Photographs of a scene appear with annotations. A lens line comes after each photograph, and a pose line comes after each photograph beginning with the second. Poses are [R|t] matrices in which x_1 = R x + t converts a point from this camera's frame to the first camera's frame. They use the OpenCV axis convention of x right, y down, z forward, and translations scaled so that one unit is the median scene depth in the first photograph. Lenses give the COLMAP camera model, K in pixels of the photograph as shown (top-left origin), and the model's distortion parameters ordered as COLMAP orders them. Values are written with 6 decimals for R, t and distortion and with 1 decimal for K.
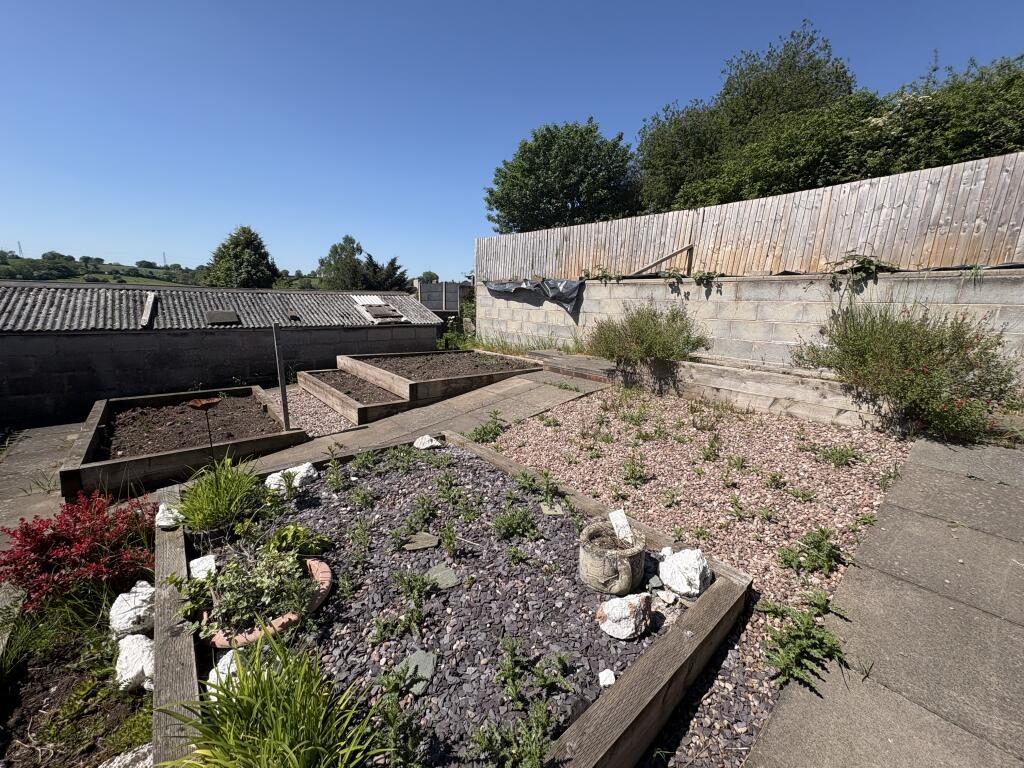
lens RADIAL K [[411.3, 0, 509.6], [0, 411.3, 386.9], [0, 0, 1]] dist [0.000741, -0.000192]
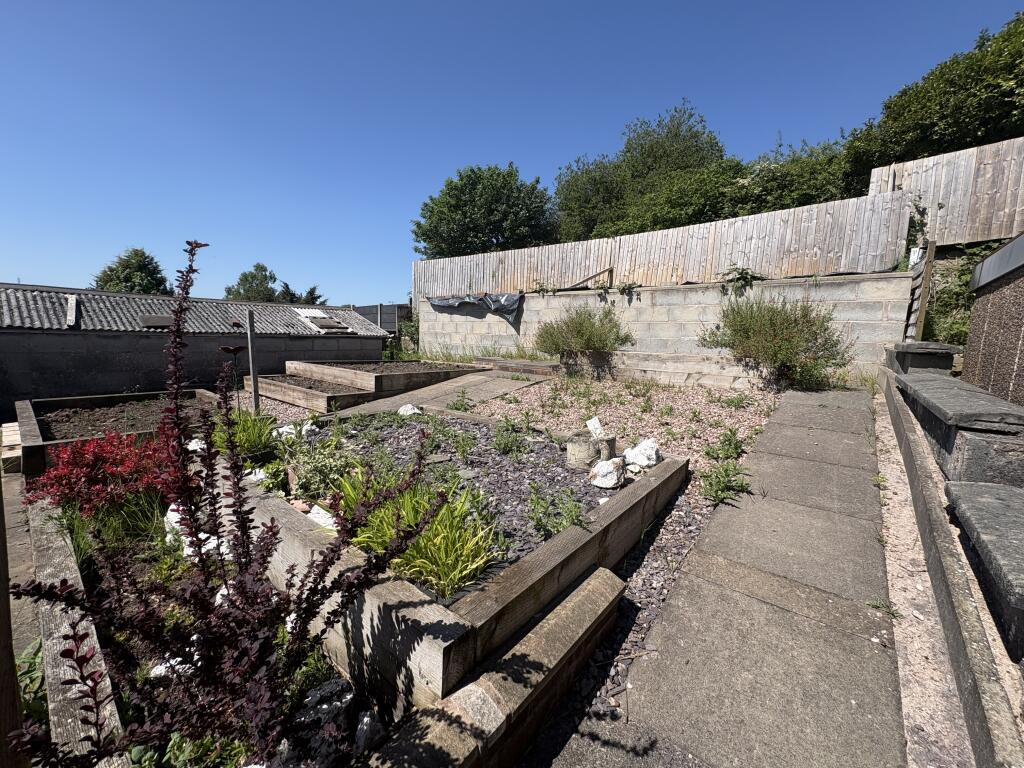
lens RADIAL K [[411.3, 0, 510.9], [0, 411.3, 386.5], [0, 0, 1]] dist [0.000741, -0.000192]
pose [[0.983032, -0.020632, 0.182269, -0.074803], [0.035286, 0.996366, -0.077523, 0.093433], [-0.180007, 0.082639, 0.980188, -0.082344]]
